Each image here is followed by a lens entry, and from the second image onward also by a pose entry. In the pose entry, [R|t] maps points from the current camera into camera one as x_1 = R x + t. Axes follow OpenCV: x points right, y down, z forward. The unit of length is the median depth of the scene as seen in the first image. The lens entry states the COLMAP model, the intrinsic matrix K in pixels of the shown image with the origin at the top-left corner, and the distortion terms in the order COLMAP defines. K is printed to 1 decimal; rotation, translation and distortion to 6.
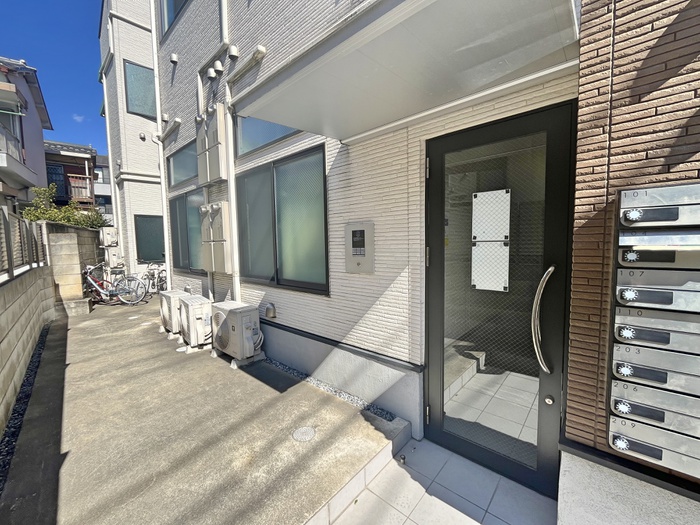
lens RADIAL K [[283.8, 0, 348.0], [0, 283.8, 261.7], [0, 0, 1]] dist [-0.006414, 0.000178]
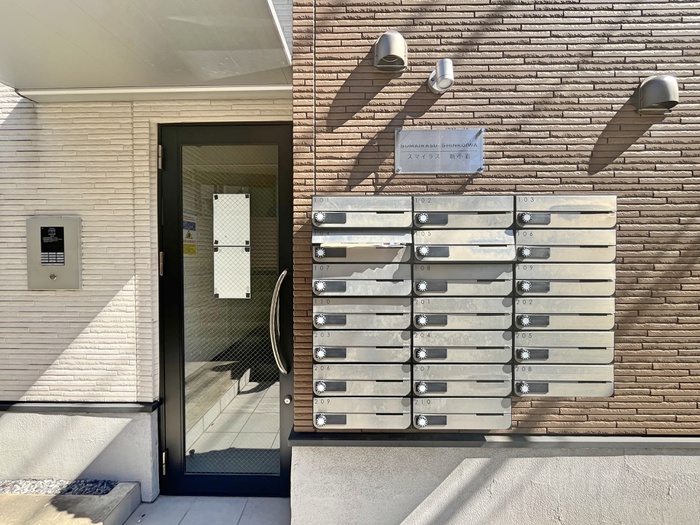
lens RADIAL K [[283.8, 0, 365.1], [0, 283.8, 268.4], [0, 0, 1]] dist [-0.006414, 0.000178]
pose [[0.757021, 0.009915, 0.653316, 0.198483], [0.031796, 0.998141, -0.051992, 0.058362], [-0.652617, 0.060131, 0.755298, 0.000095]]
